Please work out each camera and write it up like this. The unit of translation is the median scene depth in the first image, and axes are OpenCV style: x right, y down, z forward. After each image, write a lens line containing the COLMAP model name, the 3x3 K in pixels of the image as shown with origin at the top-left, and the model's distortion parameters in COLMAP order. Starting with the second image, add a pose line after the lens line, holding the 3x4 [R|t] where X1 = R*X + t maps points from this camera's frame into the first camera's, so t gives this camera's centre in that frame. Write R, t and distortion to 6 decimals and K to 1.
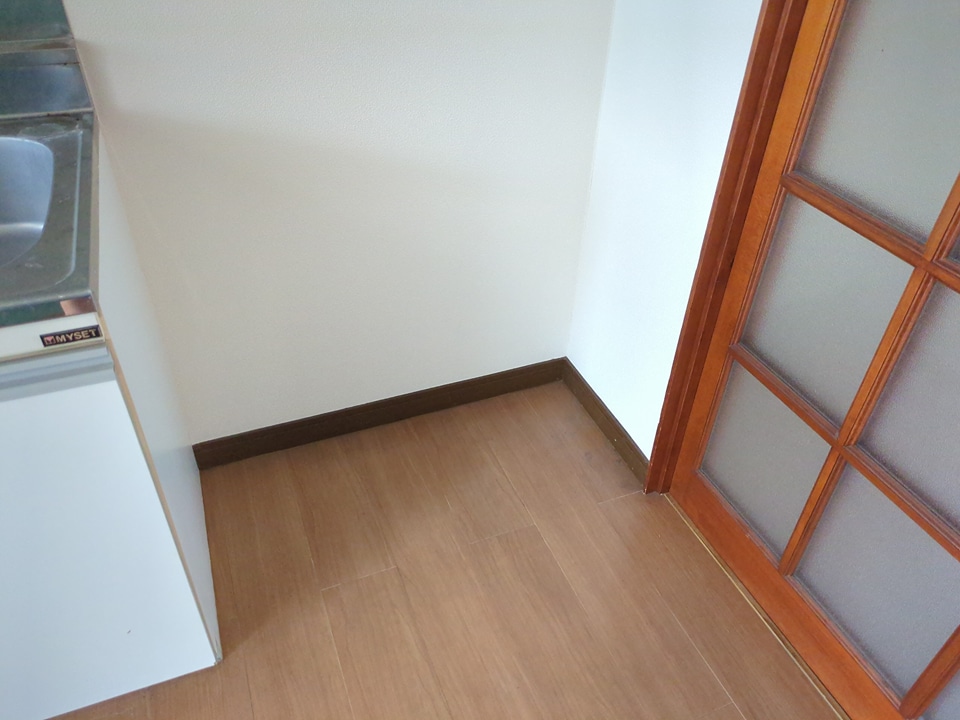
lens RADIAL K [[725.0, 0, 476.5], [0, 725.0, 355.4], [0, 0, 1]] dist [0.007064, -0.003546]
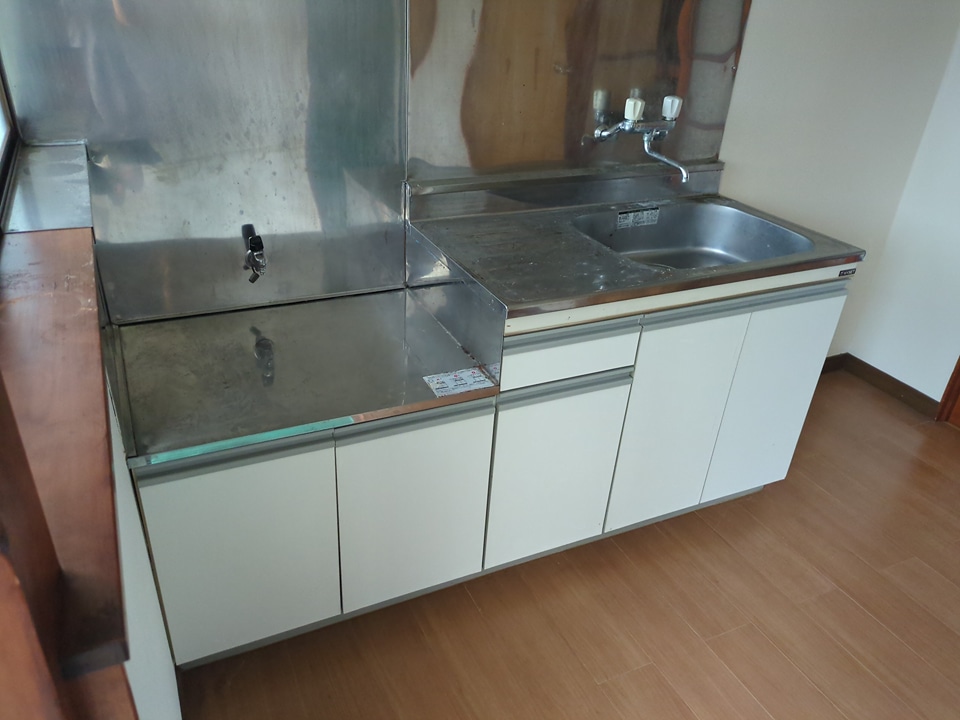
lens RADIAL K [[725.0, 0, 476.5], [0, 725.0, 355.4], [0, 0, 1]] dist [0.007064, -0.003546]
pose [[0.997970, -0.010667, 0.062788, -1.421734], [0.020849, 0.986271, -0.163811, 0.450863], [-0.060179, 0.164787, 0.984492, -0.923961]]
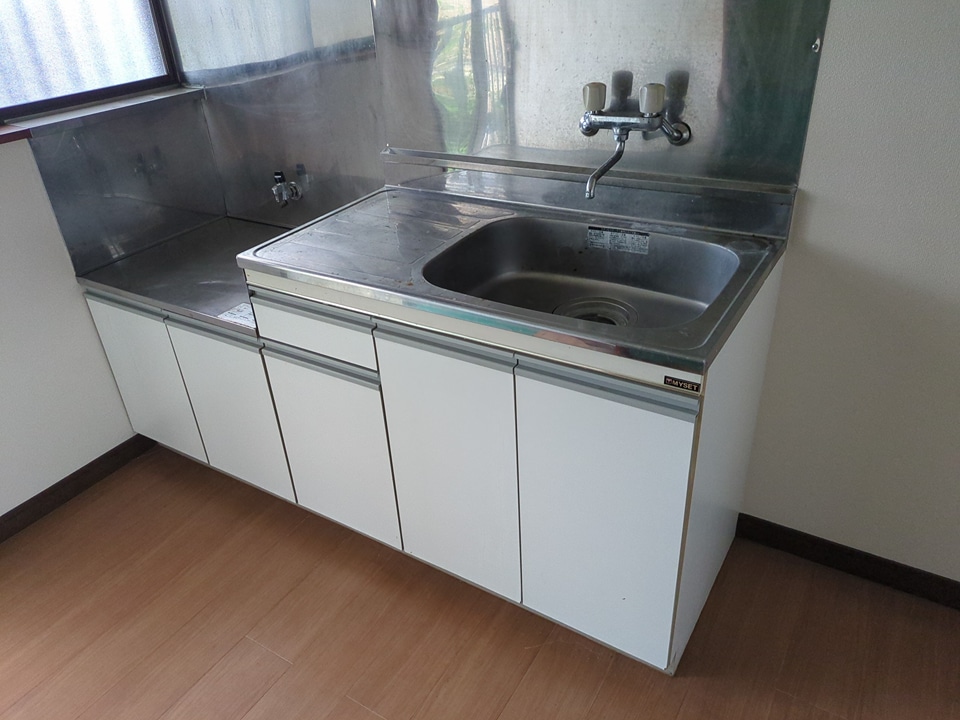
lens RADIAL K [[725.0, 0, 476.5], [0, 725.0, 355.4], [0, 0, 1]] dist [0.007064, -0.003546]
pose [[0.586266, 0.343900, -0.733502, 0.190121], [-0.437799, 0.896319, 0.070316, 0.000263], [0.681633, 0.279903, 0.676040, -0.218764]]
